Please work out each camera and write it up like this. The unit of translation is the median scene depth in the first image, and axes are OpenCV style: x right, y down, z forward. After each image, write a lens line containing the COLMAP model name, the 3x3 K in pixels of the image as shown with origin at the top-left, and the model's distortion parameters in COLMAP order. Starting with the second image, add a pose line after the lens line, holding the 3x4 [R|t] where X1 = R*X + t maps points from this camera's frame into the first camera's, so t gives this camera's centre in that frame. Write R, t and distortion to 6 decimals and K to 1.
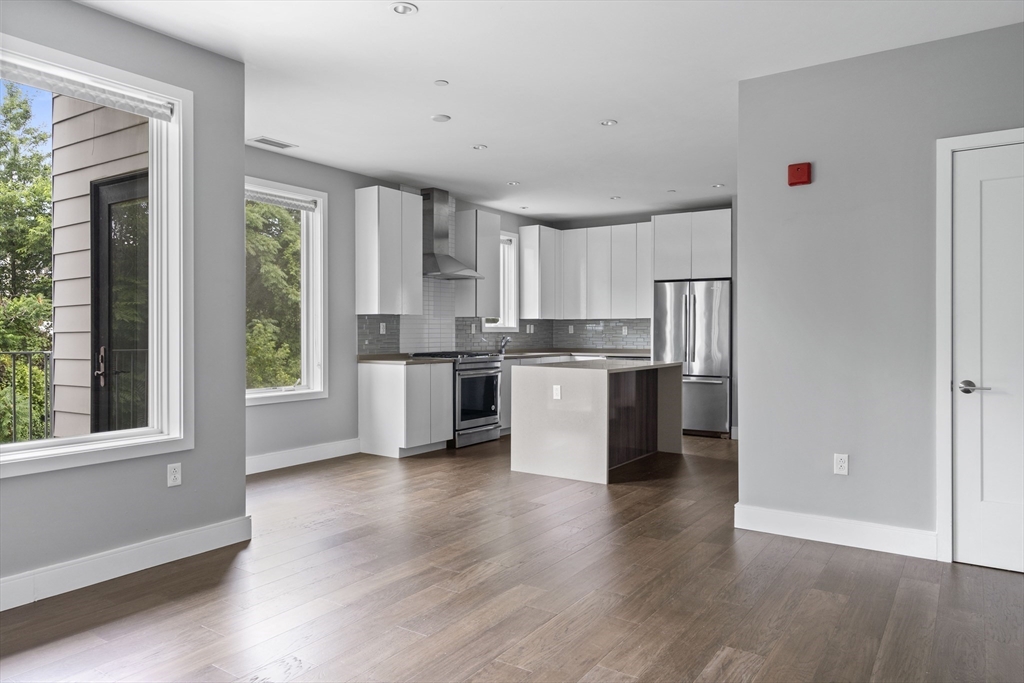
lens RADIAL K [[680.9, 0, 512.0], [0, 680.9, 341.5], [0, 0, 1]] dist [0.002270, 0.000066]
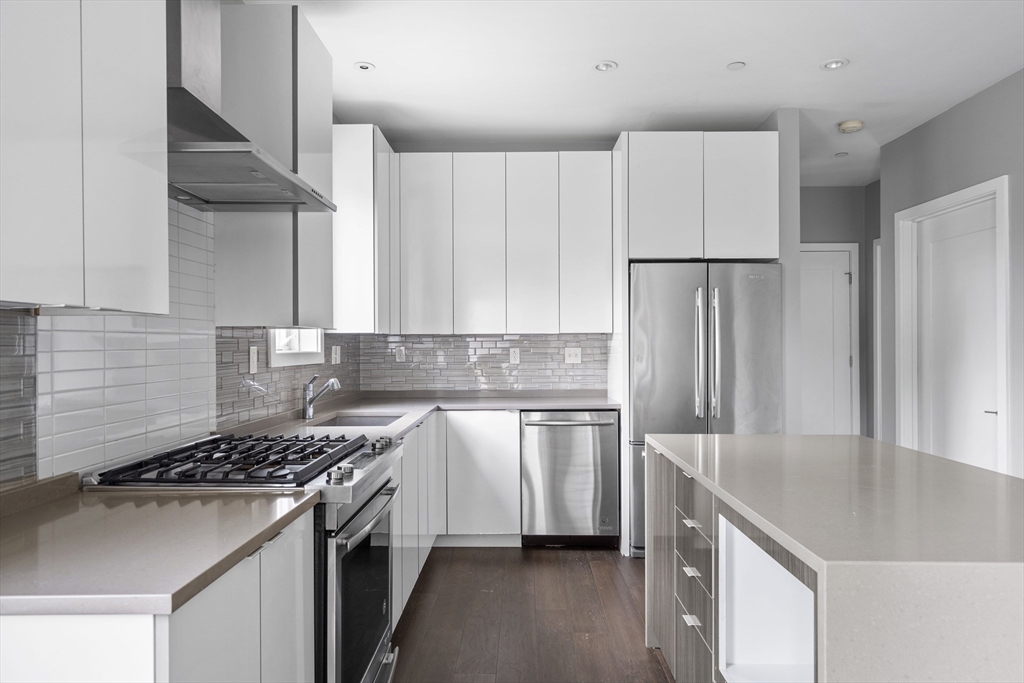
lens RADIAL K [[653.2, 0, 515.4], [0, 653.2, 354.9], [0, 0, 1]] dist [0.002622, 0.000758]
pose [[0.831469, -0.011754, 0.555446, -0.137994], [0.012071, 0.999922, 0.003089, -0.021269], [-0.555439, 0.004136, 0.831547, 0.657464]]
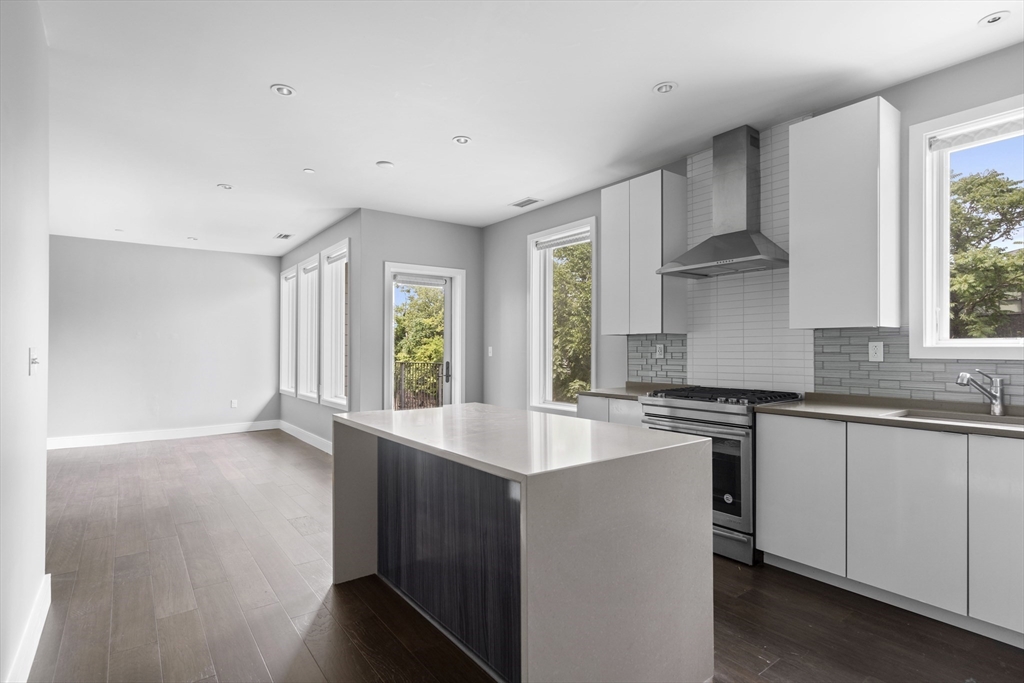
lens RADIAL K [[519.2, 0, 512.0], [0, 519.2, 341.5], [0, 0, 1]] dist [-0.001129, -0.000237]
pose [[-0.324454, -0.013230, -0.945809, 0.388491], [-0.010597, 0.999890, -0.010351, -0.019724], [0.945842, 0.006665, -0.324559, 0.903803]]
